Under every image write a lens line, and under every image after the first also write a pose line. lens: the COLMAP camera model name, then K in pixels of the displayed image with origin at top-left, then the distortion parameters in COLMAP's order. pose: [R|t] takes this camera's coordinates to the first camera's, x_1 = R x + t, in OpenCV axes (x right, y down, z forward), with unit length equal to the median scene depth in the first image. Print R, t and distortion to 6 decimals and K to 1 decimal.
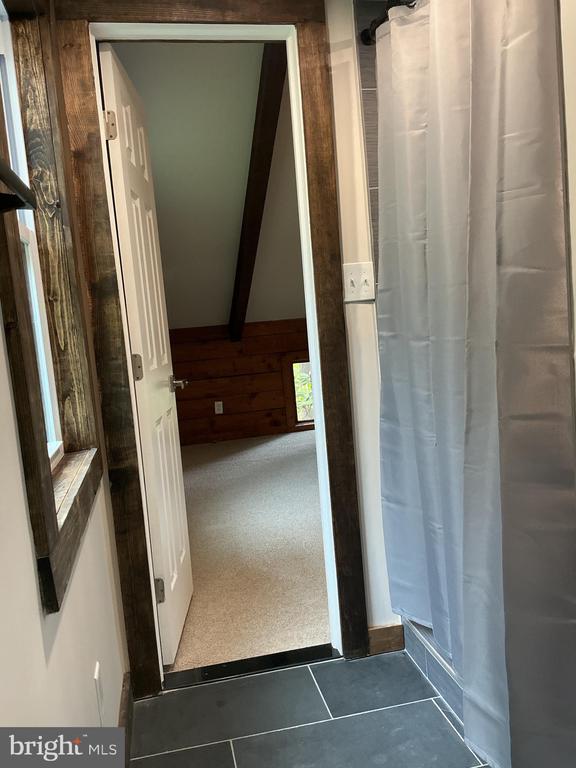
lens RADIAL K [[636.7, 0, 288.1], [0, 636.7, 383.8], [0, 0, 1]] dist [0.061395, -0.113749]
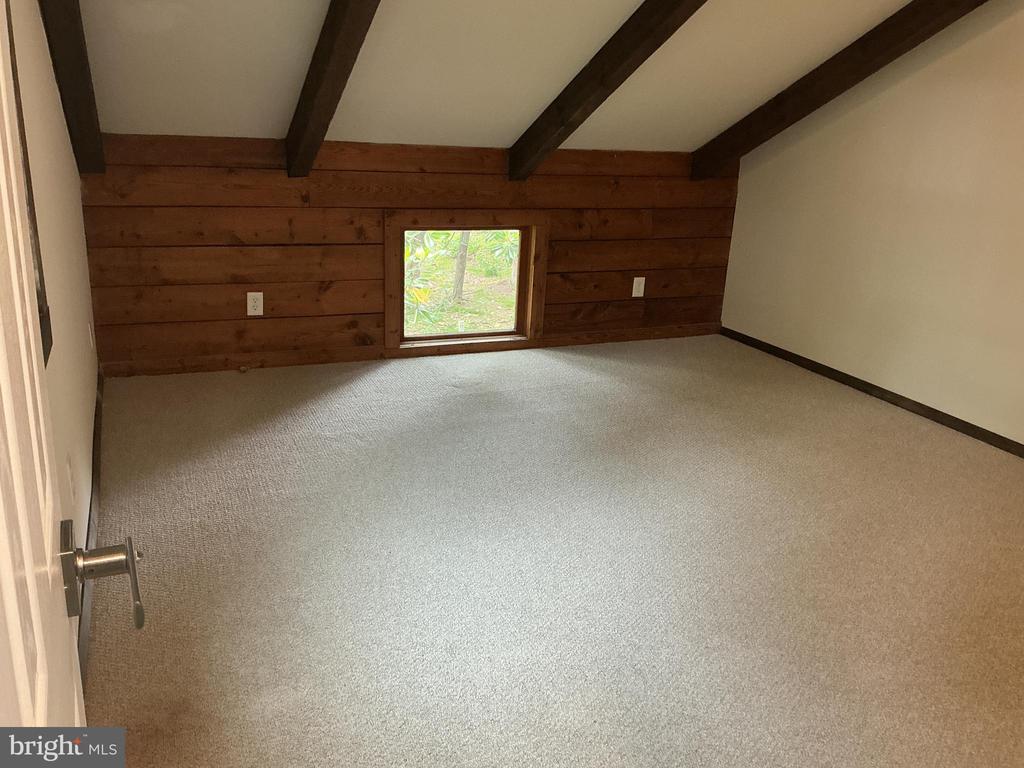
lens RADIAL K [[849.0, 0, 510.5], [0, 849.0, 386.4], [0, 0, 1]] dist [0.061395, -0.113749]
pose [[0.972156, 0.063524, 0.225559, -0.059409], [-0.108481, 0.975202, 0.192907, -0.052672], [-0.207712, -0.212005, 0.954940, 0.286528]]
